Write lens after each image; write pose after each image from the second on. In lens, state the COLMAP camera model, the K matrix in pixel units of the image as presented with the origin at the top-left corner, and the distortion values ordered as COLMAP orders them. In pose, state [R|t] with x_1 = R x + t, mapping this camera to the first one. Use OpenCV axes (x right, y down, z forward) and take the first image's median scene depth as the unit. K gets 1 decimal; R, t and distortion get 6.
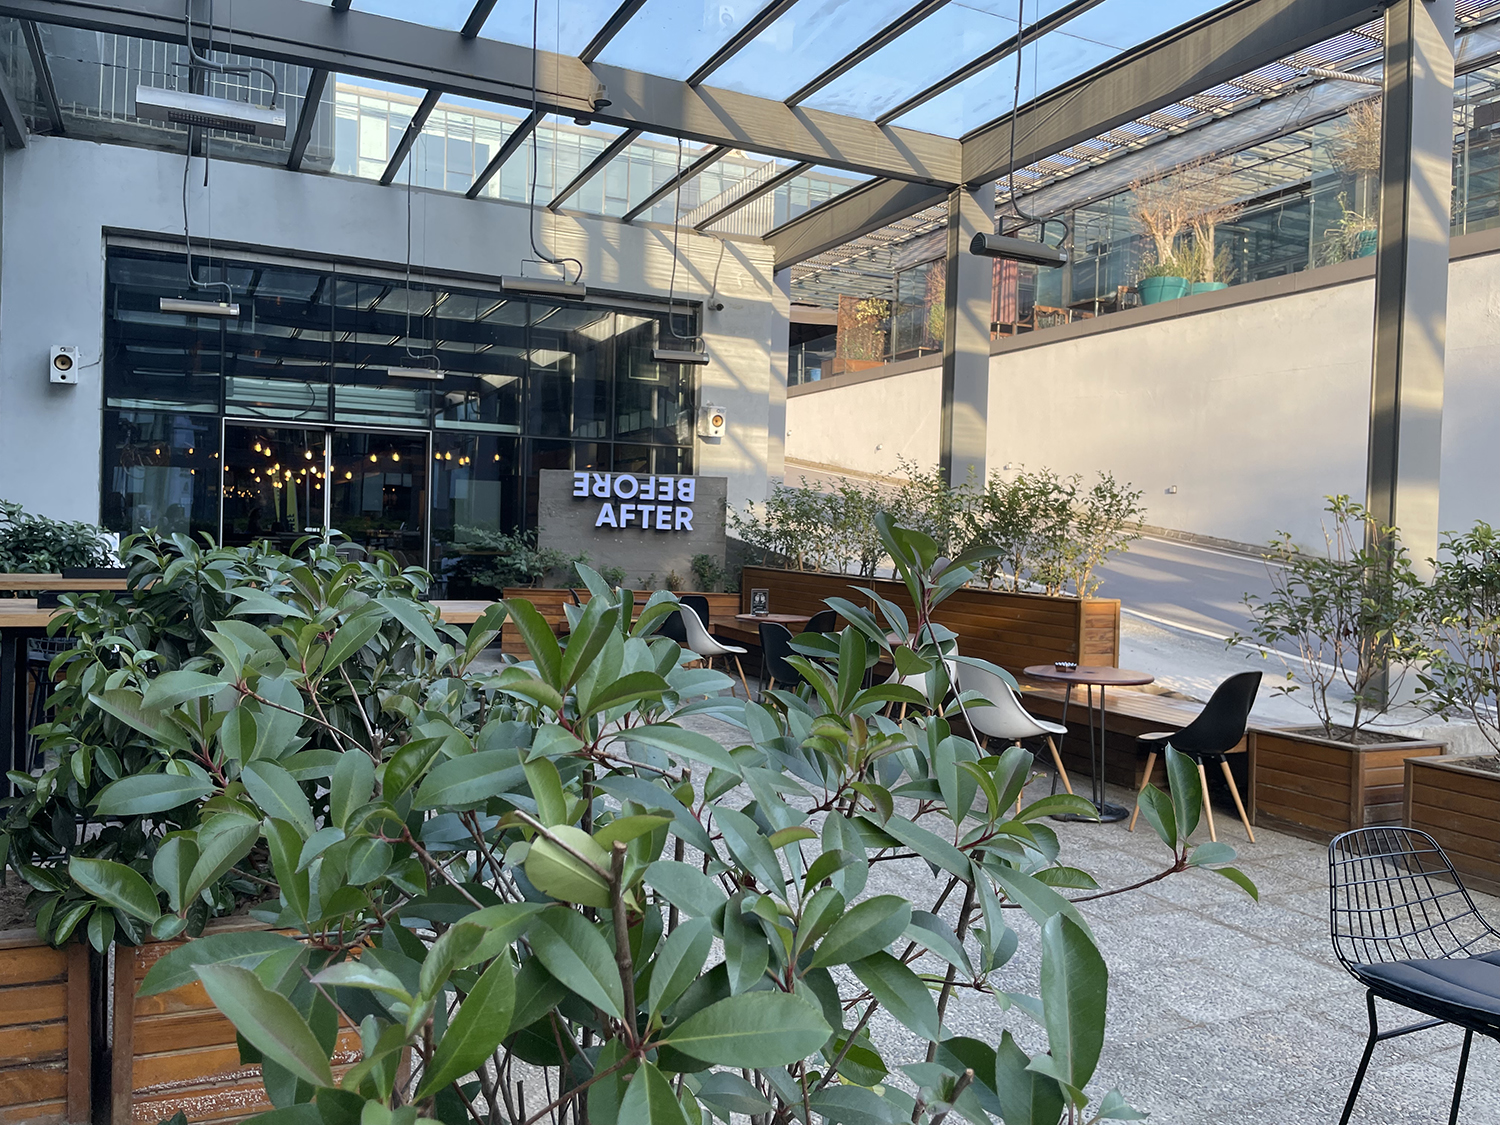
lens RADIAL K [[1127.6, 0, 750.0], [0, 1127.6, 562.5], [0, 0, 1]] dist [0.077230, -0.081620]
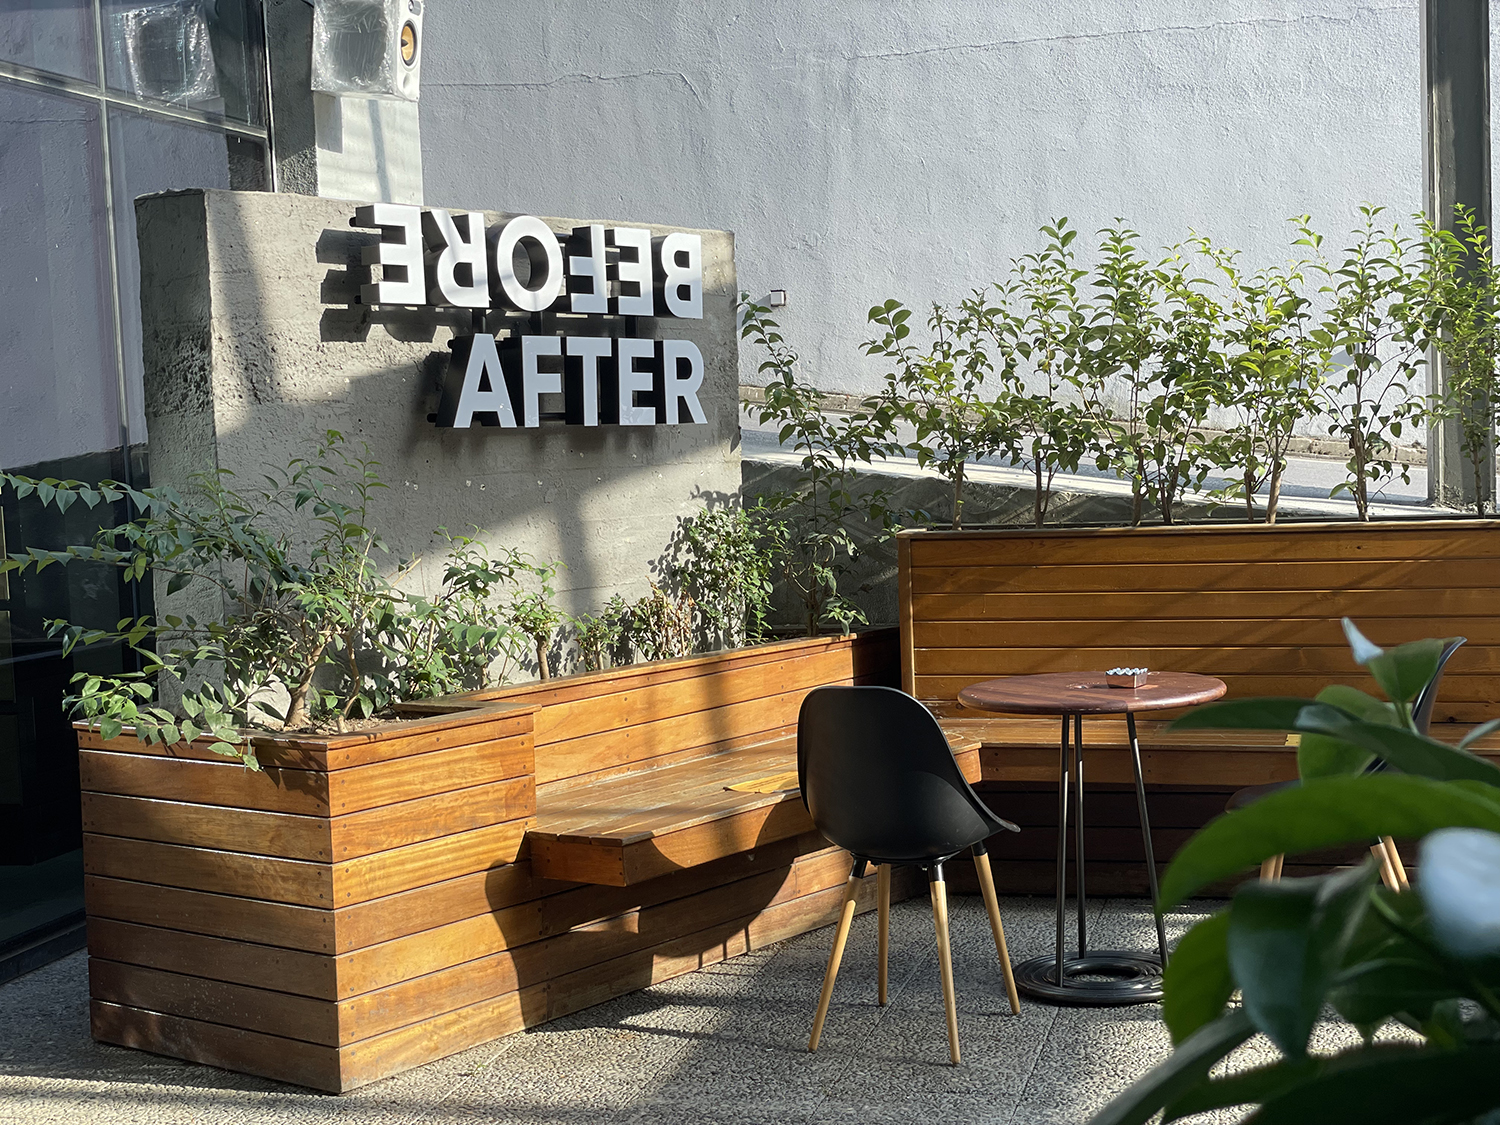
lens RADIAL K [[2206.8, 0, 750.0], [0, 2206.8, 562.5], [0, 0, 1]] dist [0.134934, -0.046119]
pose [[0.648079, -0.106847, 0.754041, -0.452449], [0.083066, 0.994119, 0.069473, -0.031741], [-0.757029, 0.017611, 0.653143, 0.645096]]
